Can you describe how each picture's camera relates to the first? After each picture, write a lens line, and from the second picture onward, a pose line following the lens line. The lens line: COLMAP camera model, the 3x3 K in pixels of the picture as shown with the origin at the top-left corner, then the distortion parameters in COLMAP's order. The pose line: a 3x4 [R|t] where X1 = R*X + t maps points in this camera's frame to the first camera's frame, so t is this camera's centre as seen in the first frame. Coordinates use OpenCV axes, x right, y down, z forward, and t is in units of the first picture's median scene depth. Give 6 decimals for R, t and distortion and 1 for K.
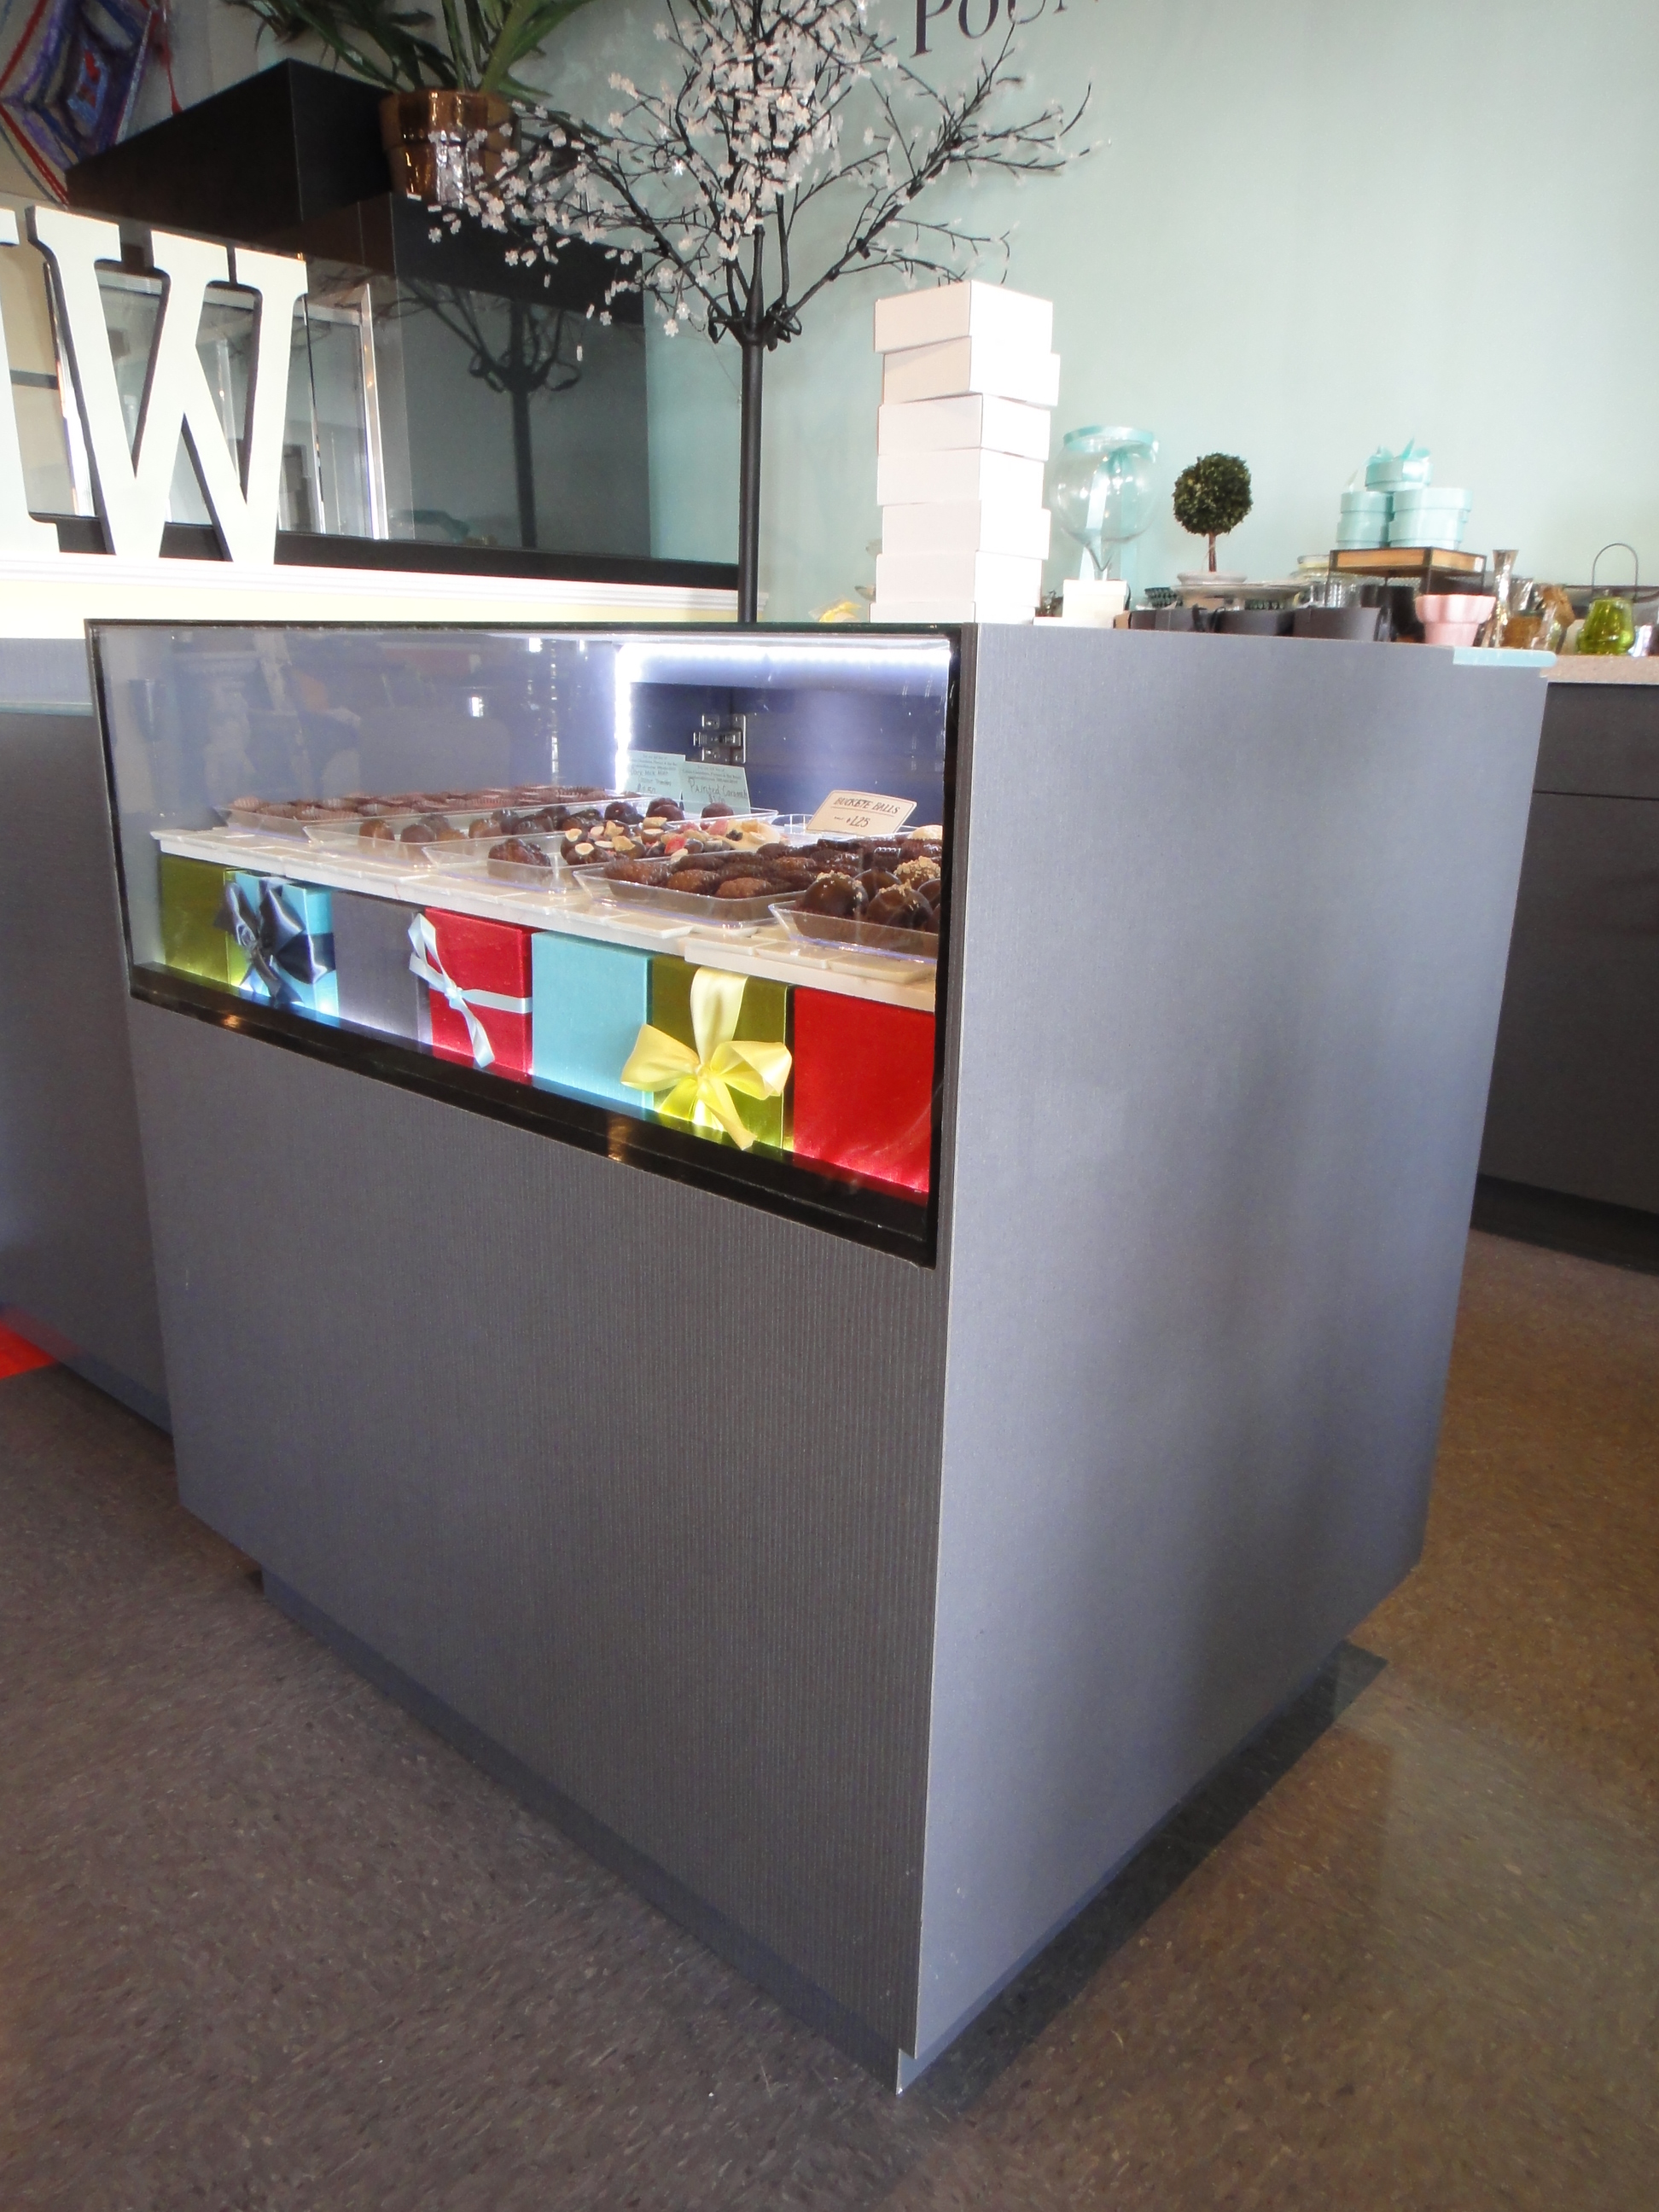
lens RADIAL K [[1571.1, 0, 841.9], [0, 1571.1, 1117.2], [0, 0, 1]] dist [0.003763, -0.003065]
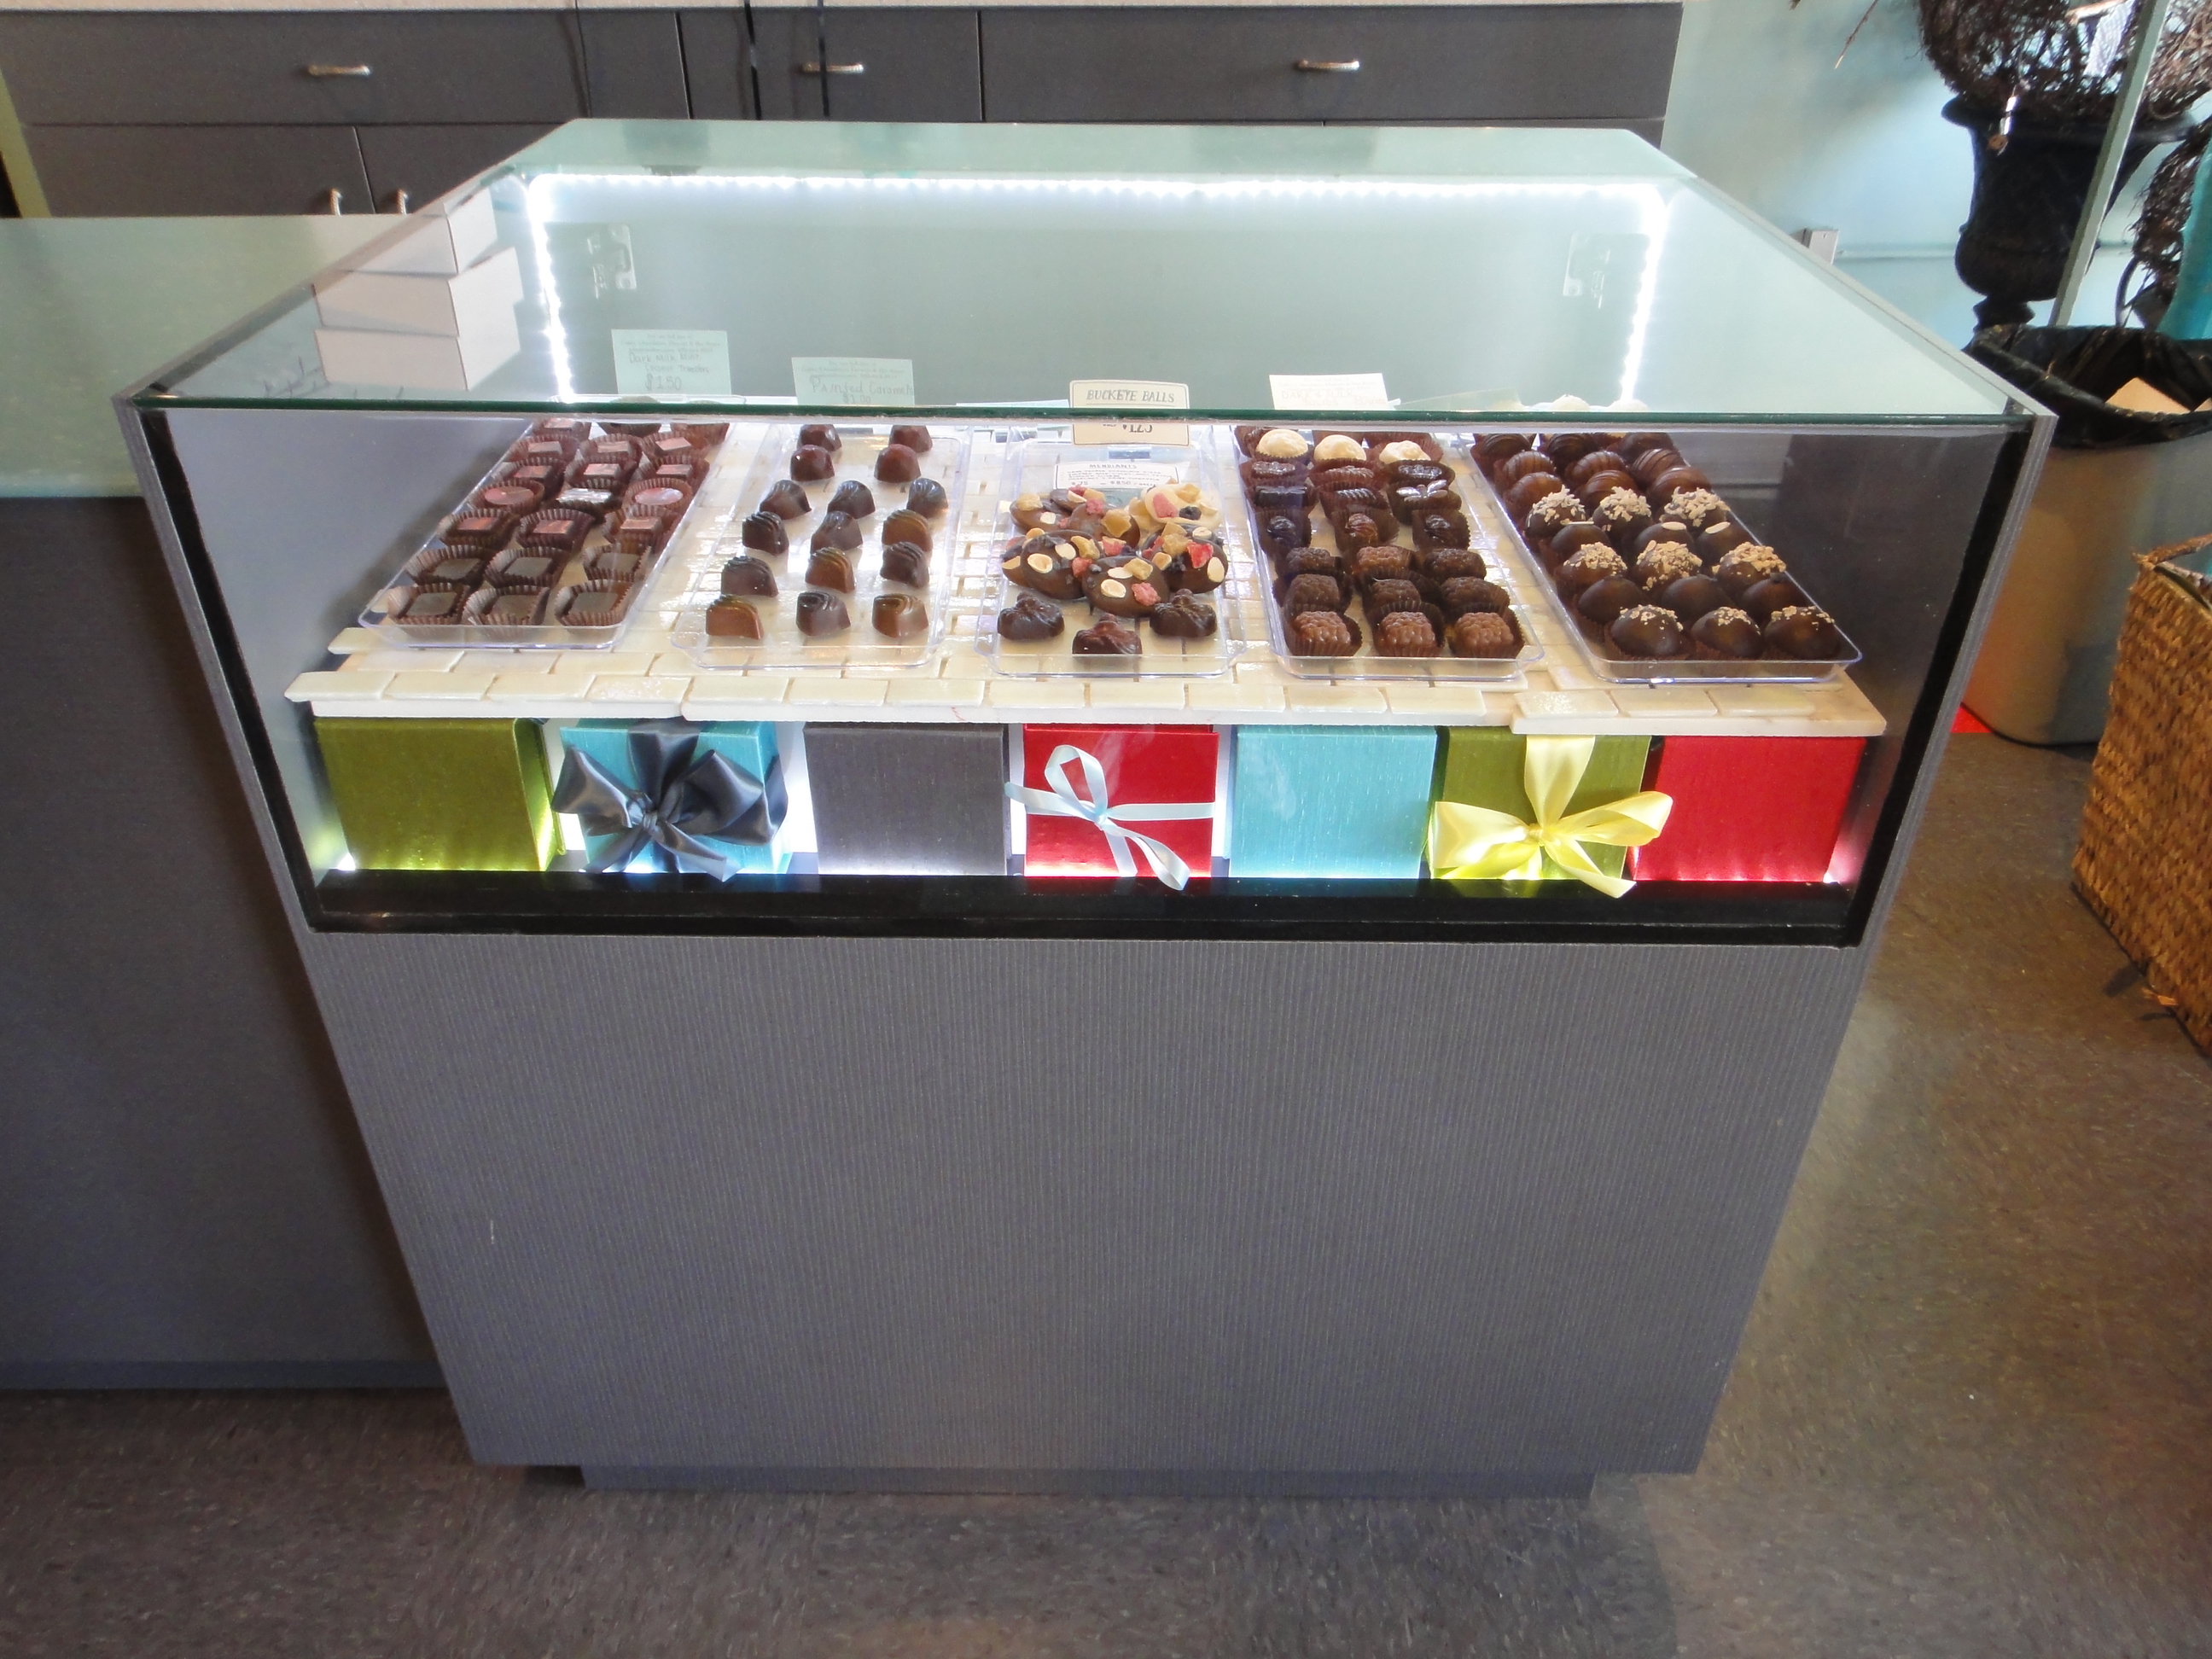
lens RADIAL K [[1571.1, 0, 1108.6], [0, 1571.1, 823.1], [0, 0, 1]] dist [0.003763, -0.003065]
pose [[0.744410, -0.375104, 0.552404, -0.493637], [0.192832, 0.912815, 0.359980, -0.261664], [-0.639273, -0.161452, 0.751840, 0.262792]]
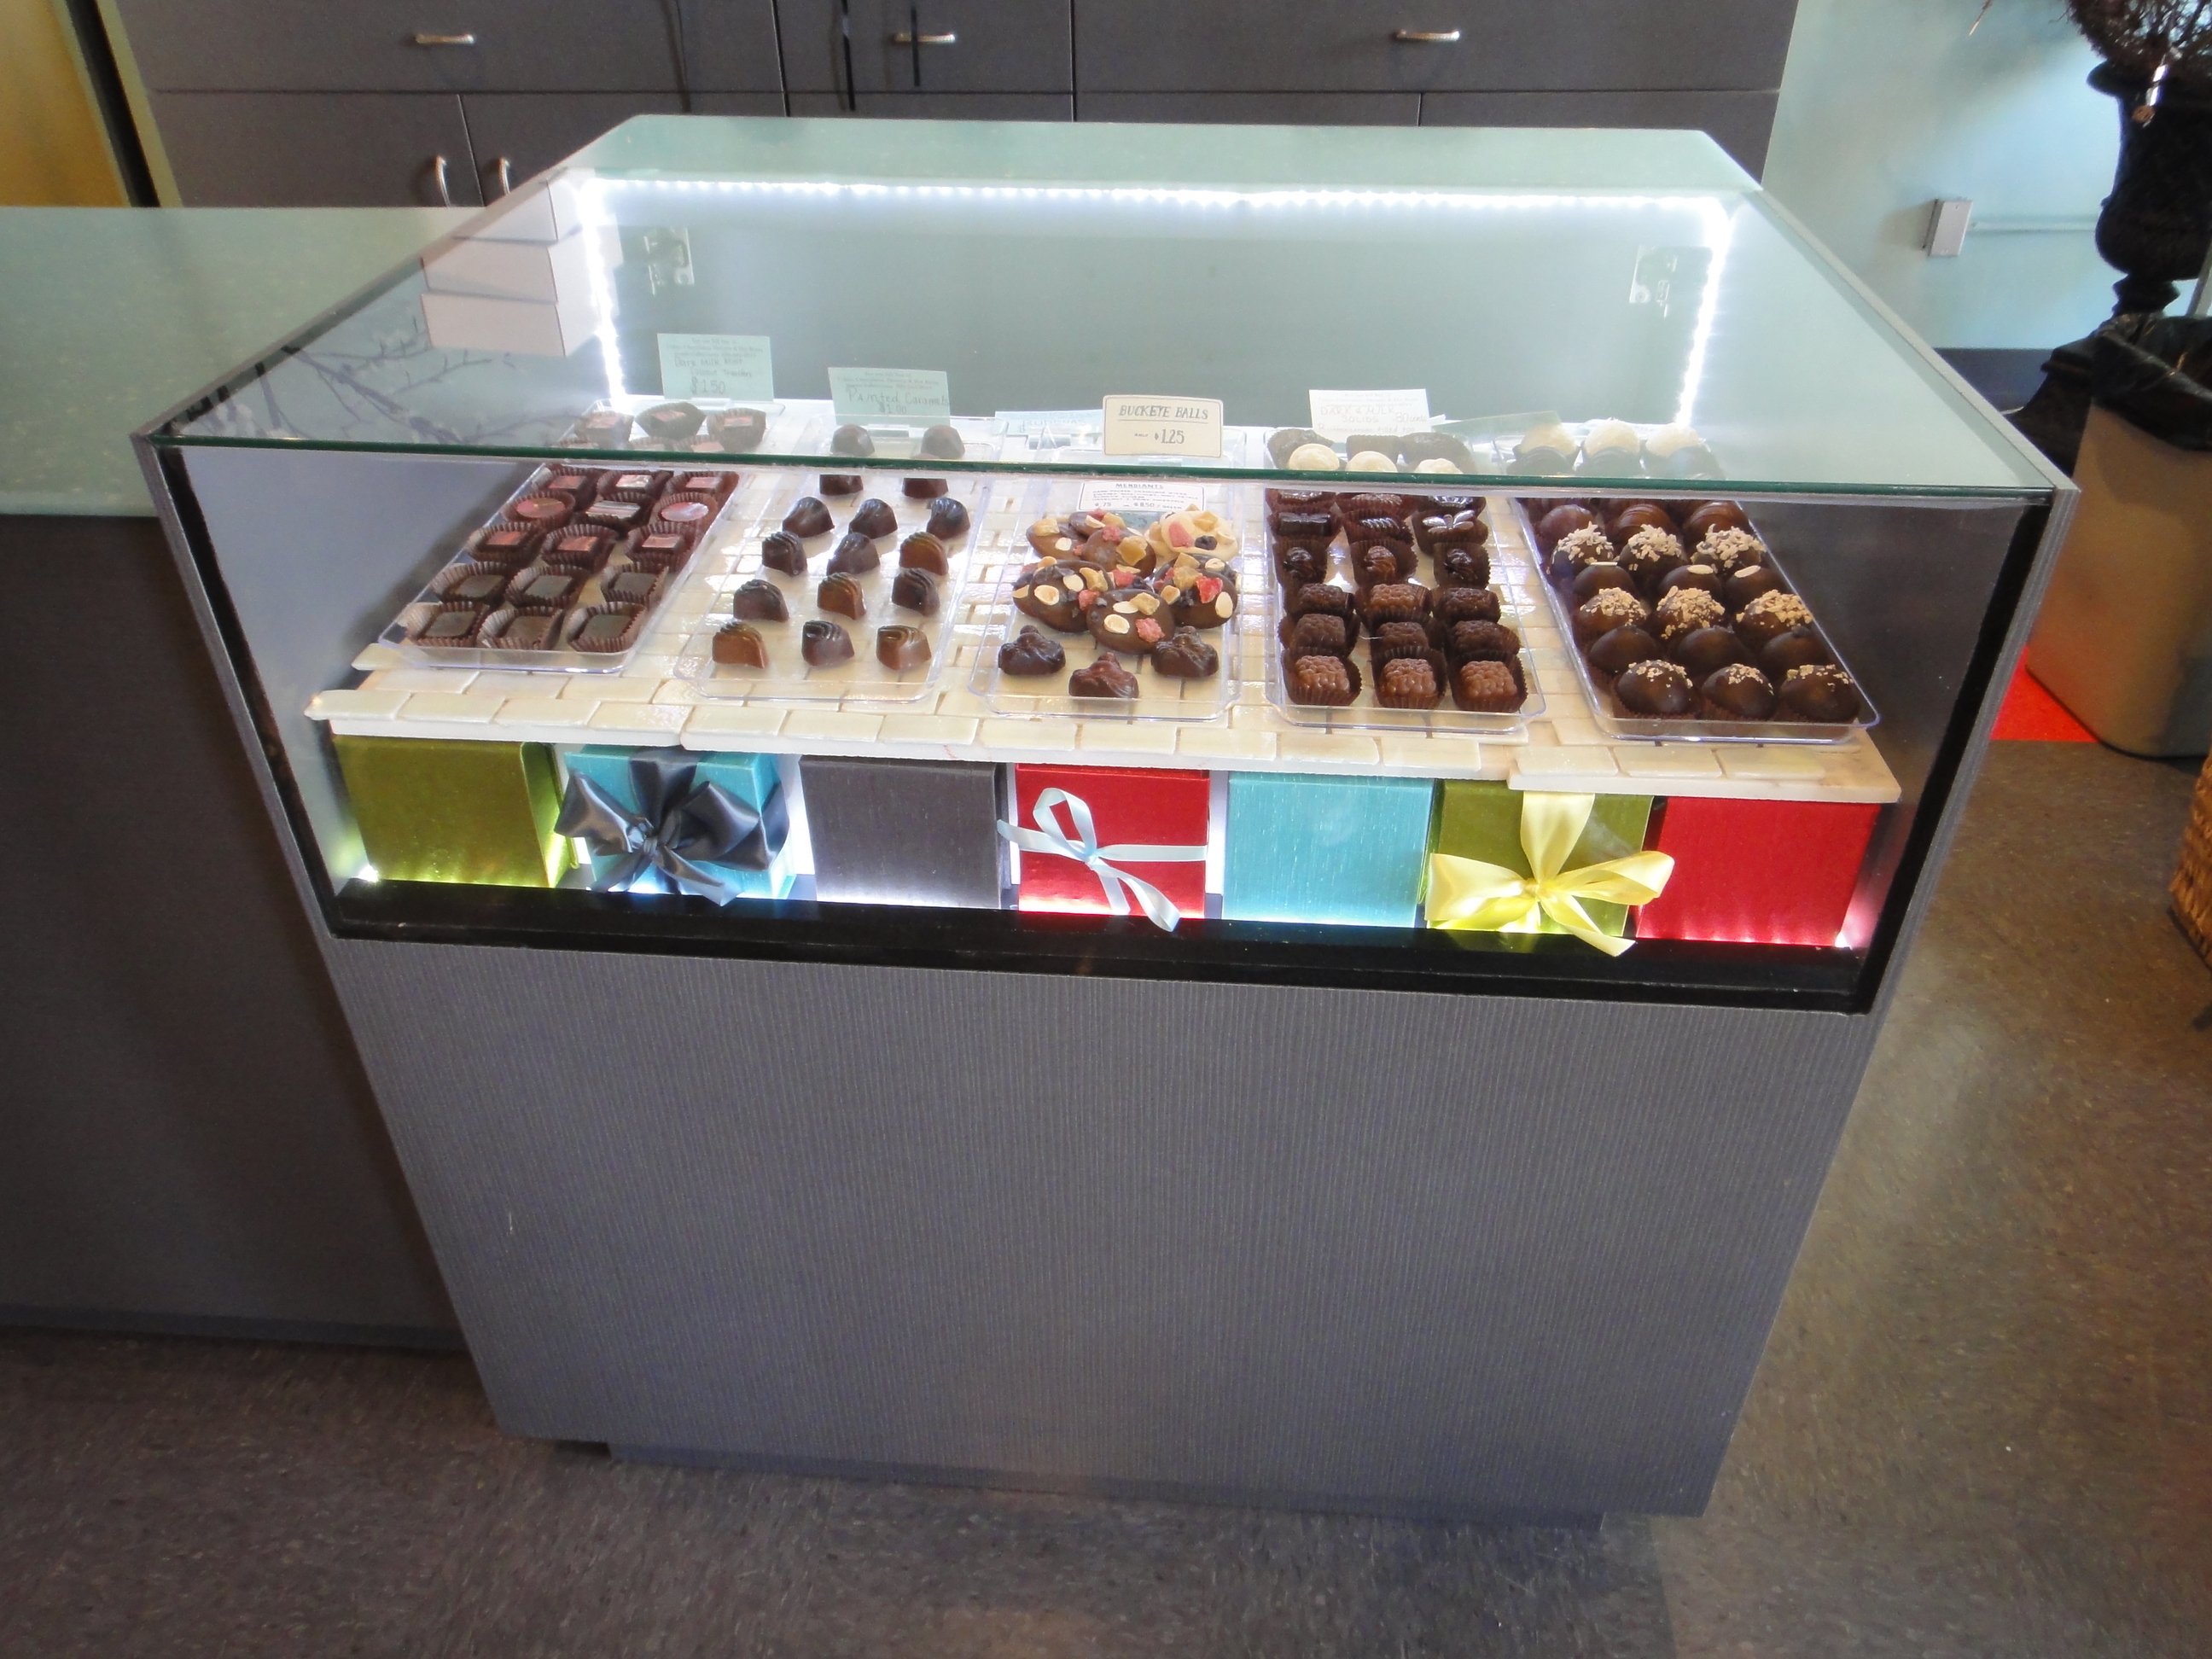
lens RADIAL K [[1571.1, 0, 1116.3], [0, 1571.1, 813.2], [0, 0, 1]] dist [0.003763, -0.003065]
pose [[0.791428, -0.364945, 0.490364, -0.446327], [0.187668, 0.908540, 0.373278, -0.285077], [-0.581742, -0.203397, 0.787532, 0.241723]]
